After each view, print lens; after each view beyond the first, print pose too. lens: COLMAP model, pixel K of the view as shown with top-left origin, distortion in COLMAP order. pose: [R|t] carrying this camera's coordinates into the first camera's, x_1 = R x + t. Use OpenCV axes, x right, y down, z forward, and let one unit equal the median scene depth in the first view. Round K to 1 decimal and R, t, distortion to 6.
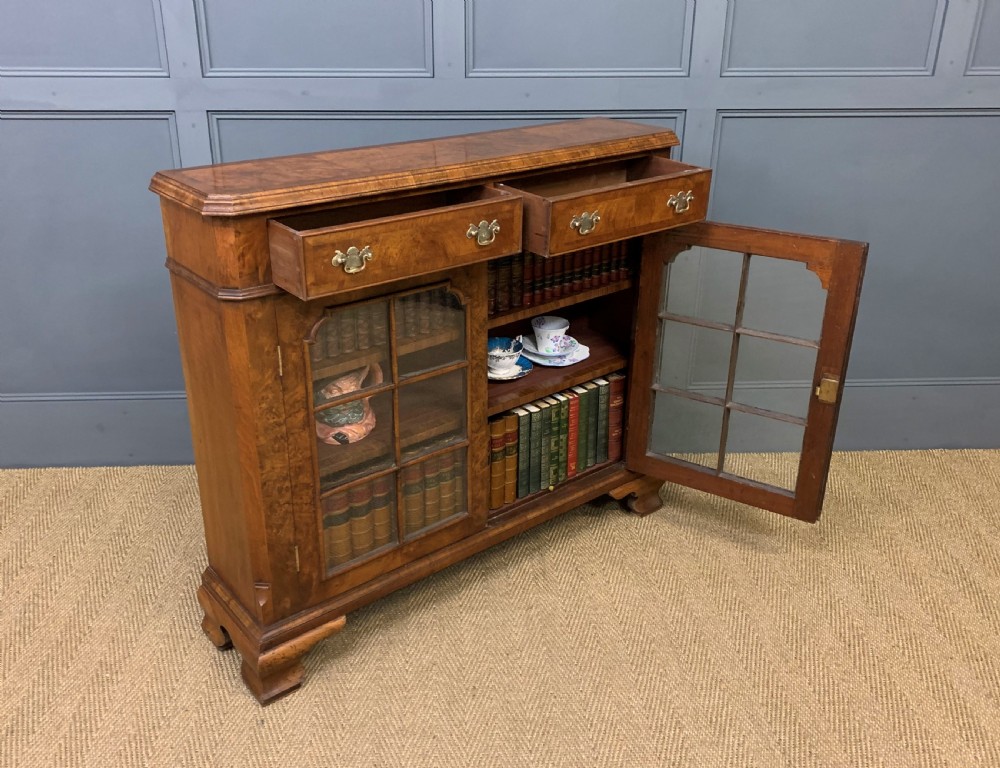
lens RADIAL K [[917.0, 0, 480.9], [0, 917.0, 362.3], [0, 0, 1]] dist [0.077108, -0.019167]
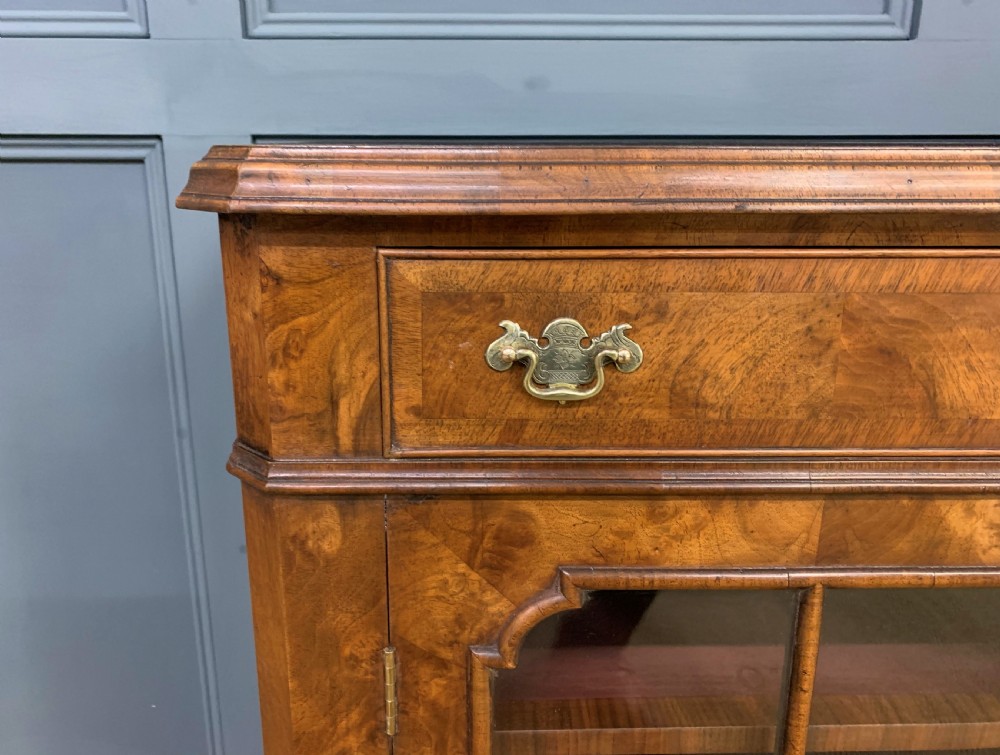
lens RADIAL K [[824.3, 0, 459.1], [0, 824.3, 375.5], [0, 0, 1]] dist [0.072547, -0.118626]
pose [[0.787682, 0.173324, -0.591199, -0.038780], [-0.238174, 0.970670, -0.032755, -0.091149], [0.568182, 0.166608, 0.805860, 0.651830]]
